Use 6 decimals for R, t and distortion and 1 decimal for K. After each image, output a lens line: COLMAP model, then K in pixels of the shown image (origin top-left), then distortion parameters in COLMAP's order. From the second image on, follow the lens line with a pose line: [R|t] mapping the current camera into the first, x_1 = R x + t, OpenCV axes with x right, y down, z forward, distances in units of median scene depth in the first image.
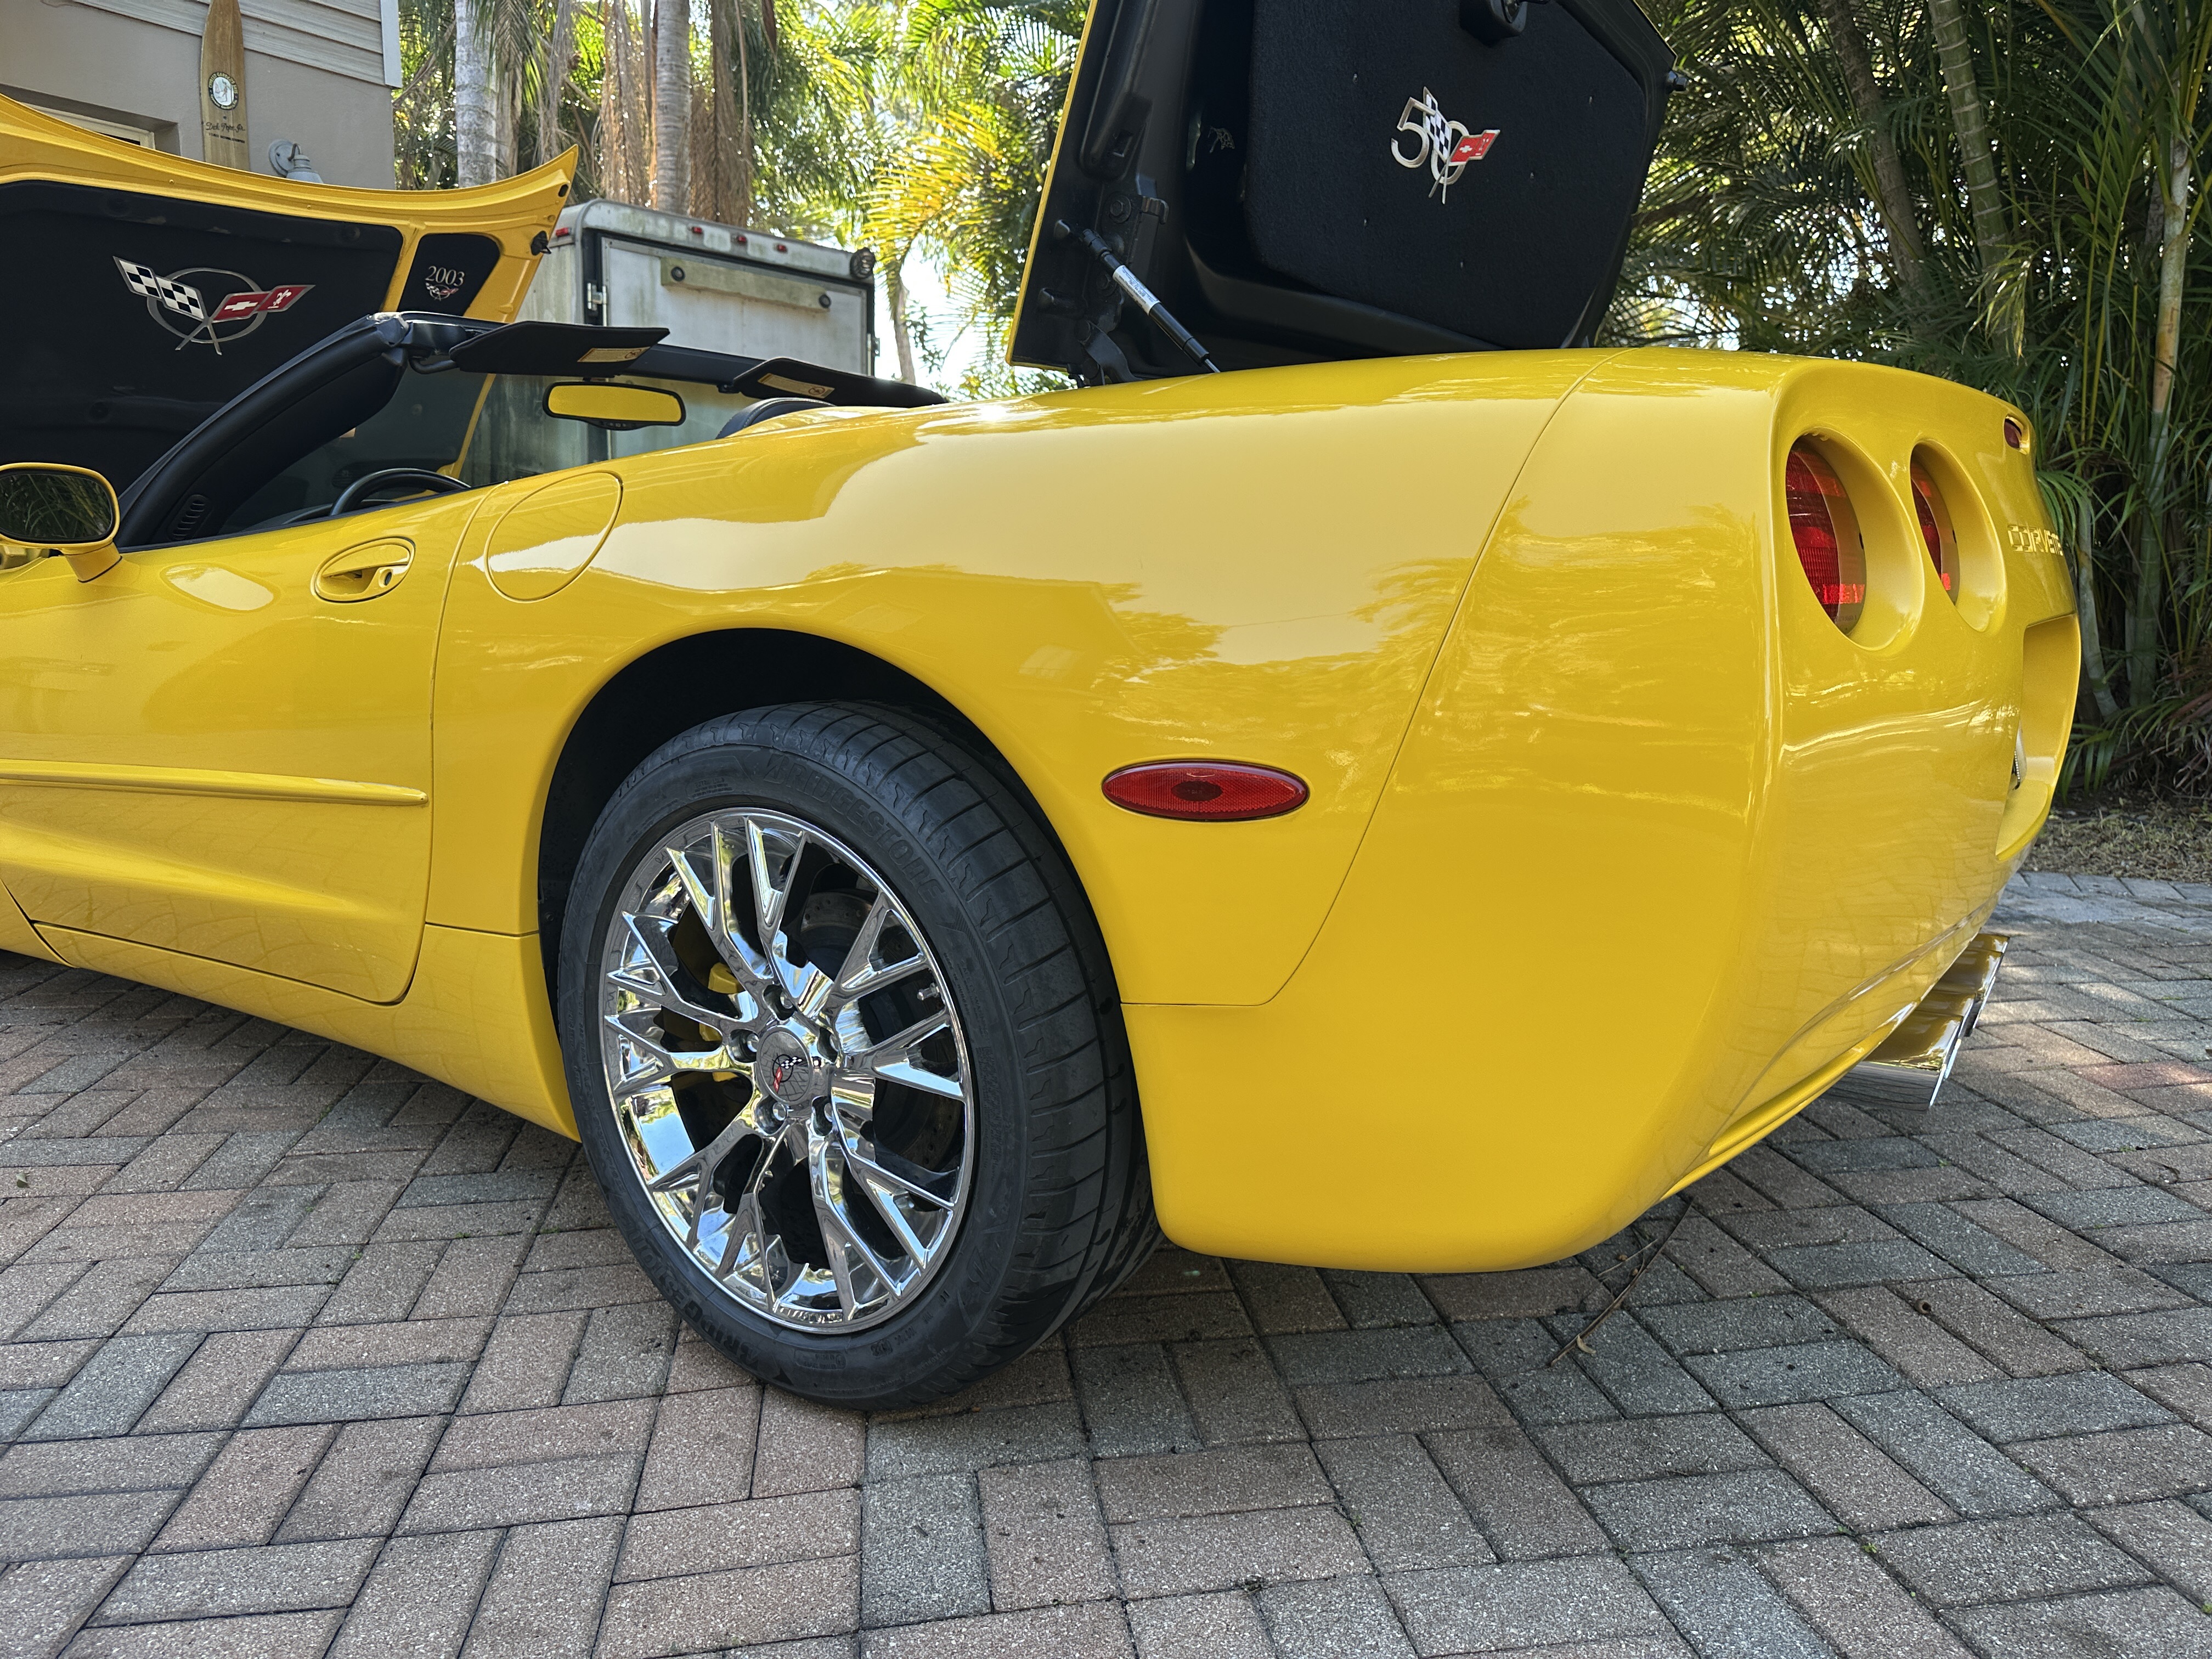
lens RADIAL K [[1590.1, 0, 1114.8], [0, 1590.1, 809.6], [0, 0, 1]] dist [0.055003, -0.077646]
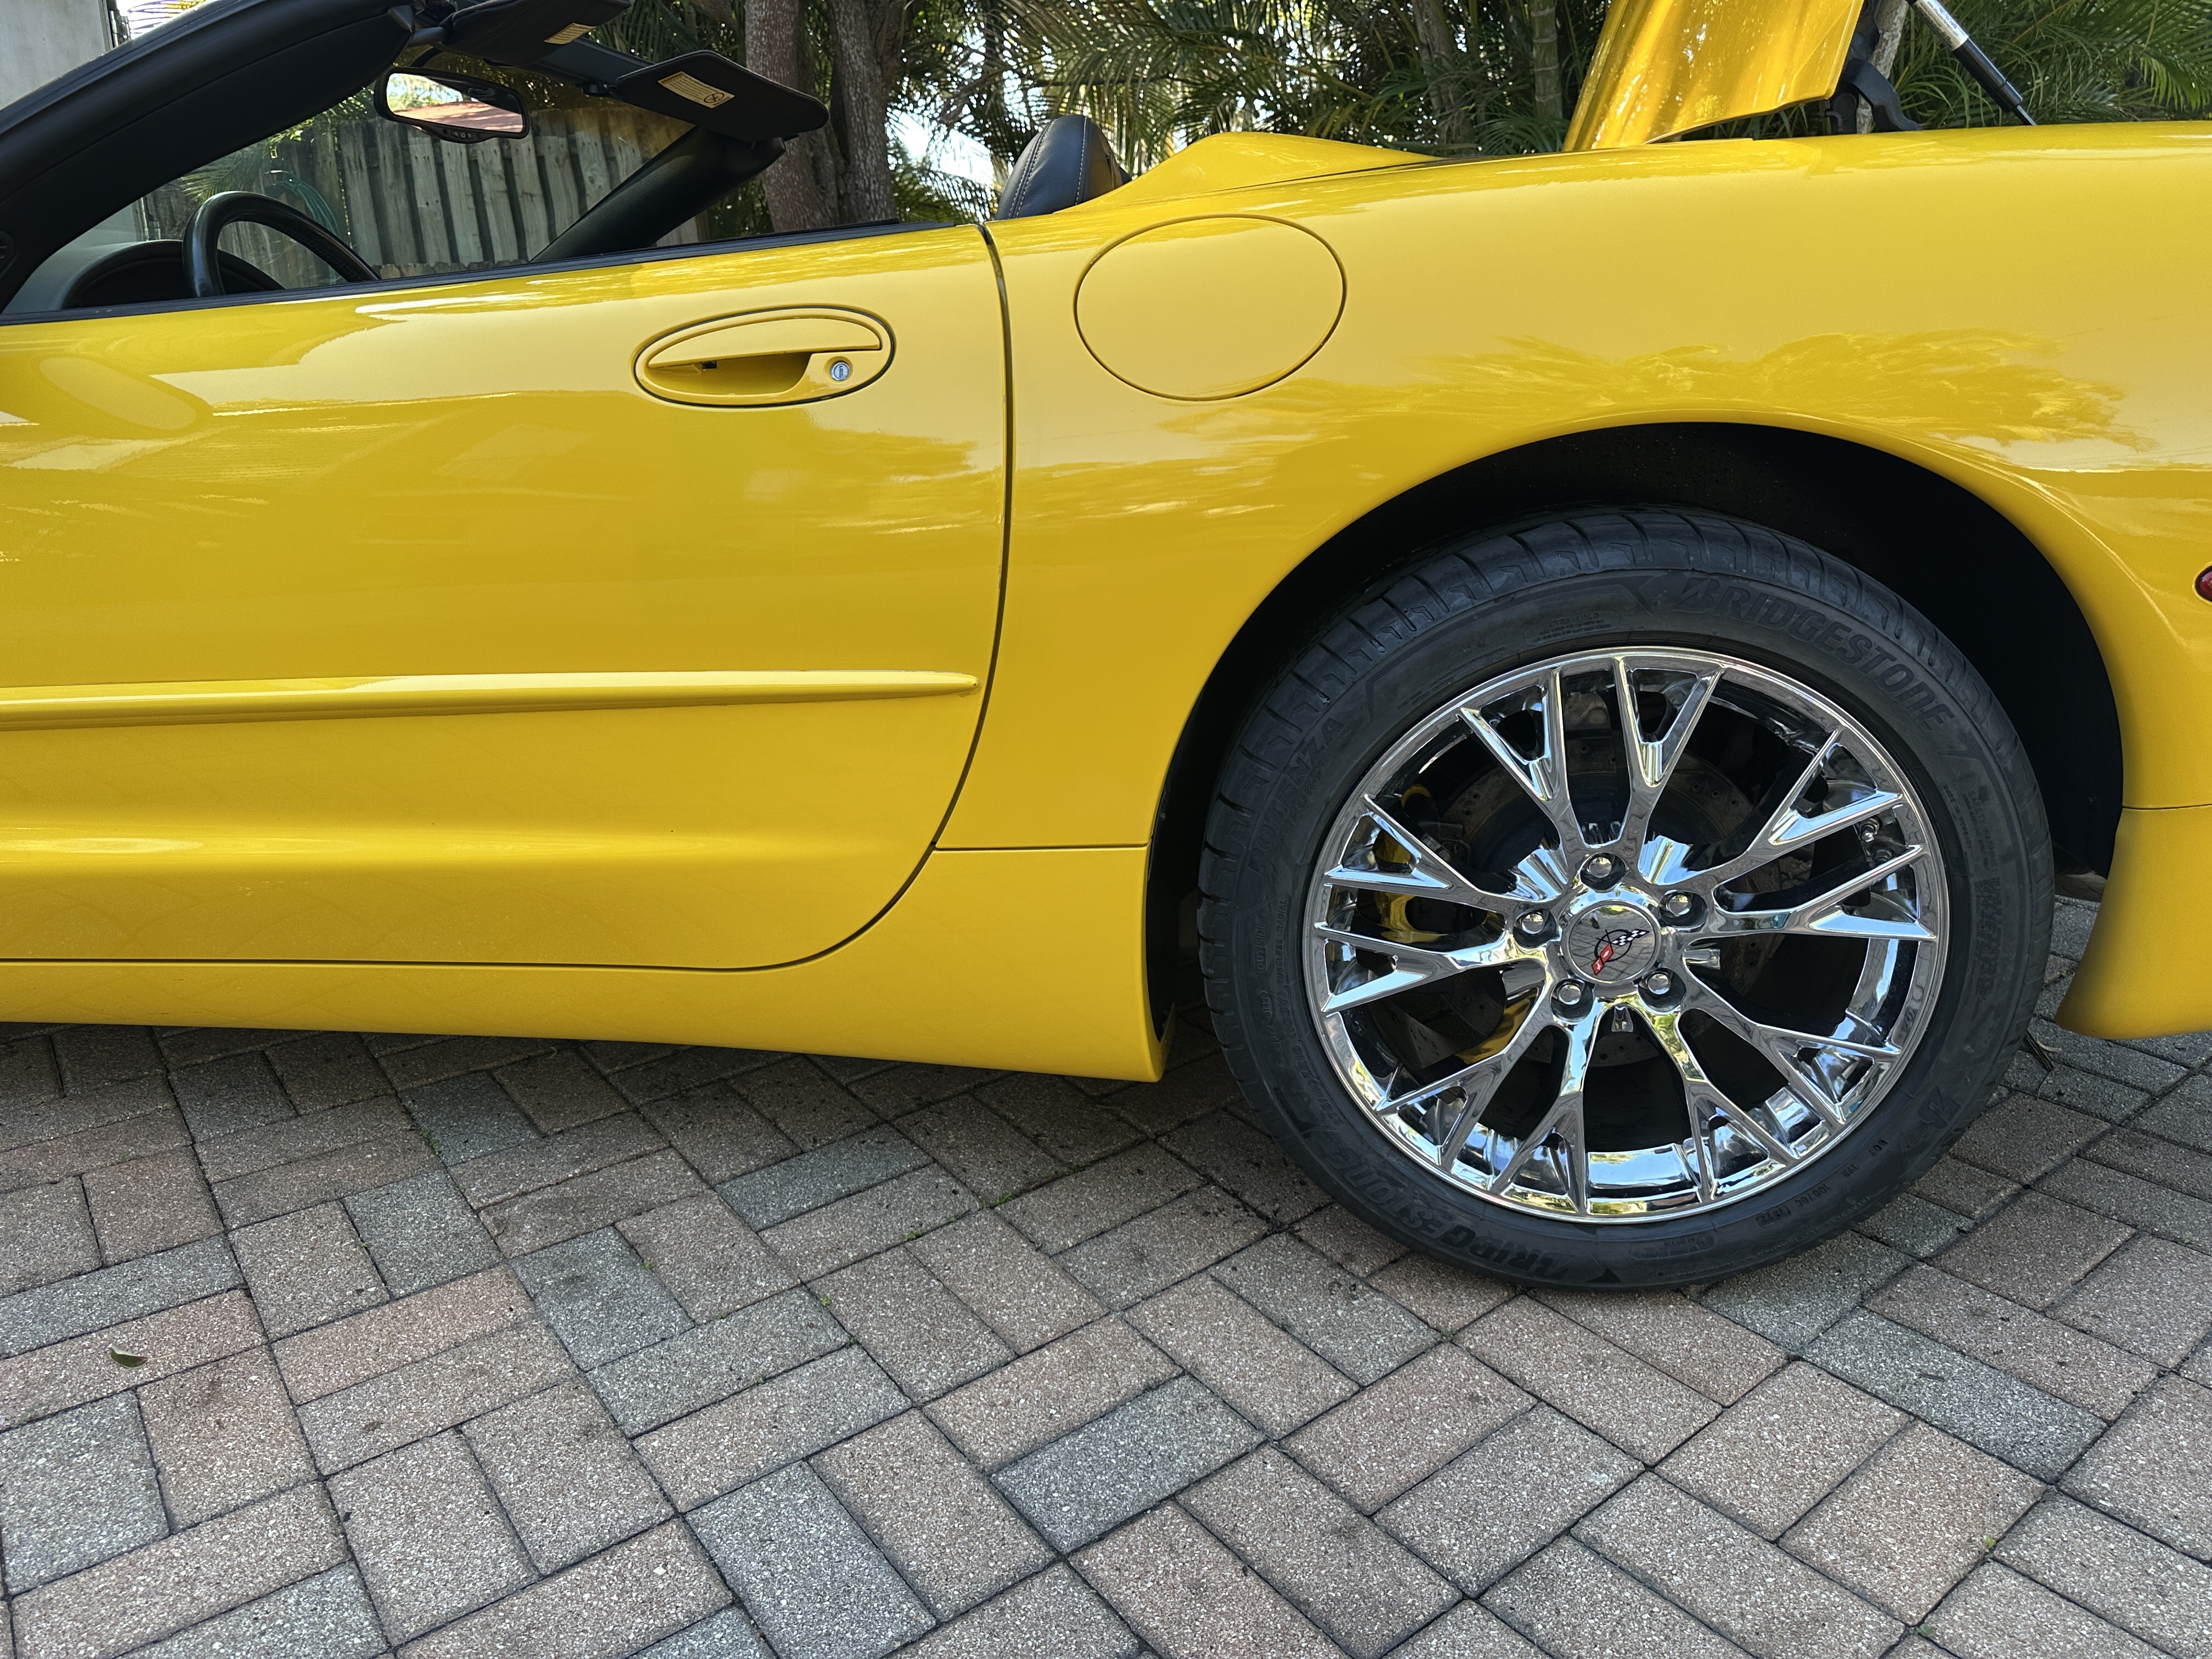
lens RADIAL K [[1520.2, 0, 1106.0], [0, 1520.2, 829.5], [0, 0, 1]] dist [0.052519, -0.068099]
pose [[0.867674, -0.156005, 0.472021, -0.868293], [0.080949, 0.981150, 0.175475, -0.070756], [-0.490499, -0.114045, 0.863947, 0.447347]]
